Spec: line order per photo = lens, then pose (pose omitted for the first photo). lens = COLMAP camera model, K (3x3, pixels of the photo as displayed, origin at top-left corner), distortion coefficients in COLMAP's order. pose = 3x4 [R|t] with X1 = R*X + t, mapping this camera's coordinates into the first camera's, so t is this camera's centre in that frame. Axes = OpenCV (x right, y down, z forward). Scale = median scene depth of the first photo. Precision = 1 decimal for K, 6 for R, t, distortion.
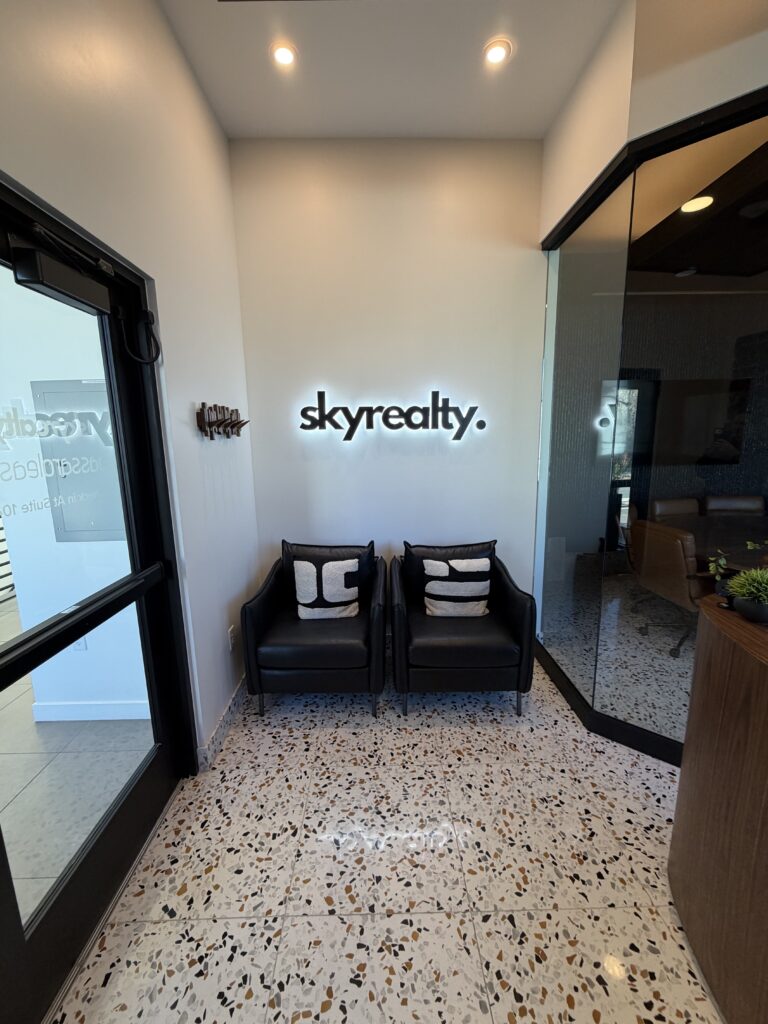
lens RADIAL K [[407.5, 0, 383.3], [0, 407.5, 507.2], [0, 0, 1]] dist [-0.001706, 0.000556]
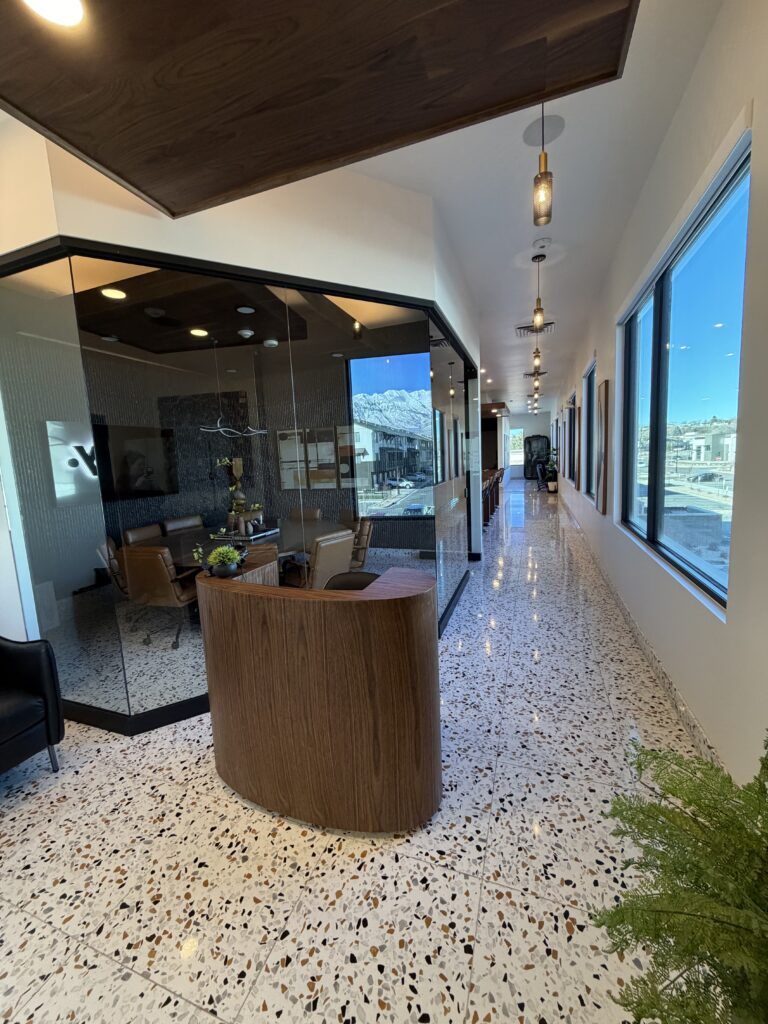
lens RADIAL K [[407.5, 0, 382.4], [0, 407.5, 509.4], [0, 0, 1]] dist [-0.001706, 0.000556]
pose [[0.363908, -0.117461, 0.923999, -0.223028], [0.200178, 0.978699, 0.045576, 0.034092], [-0.909670, 0.168379, 0.379670, -0.165749]]
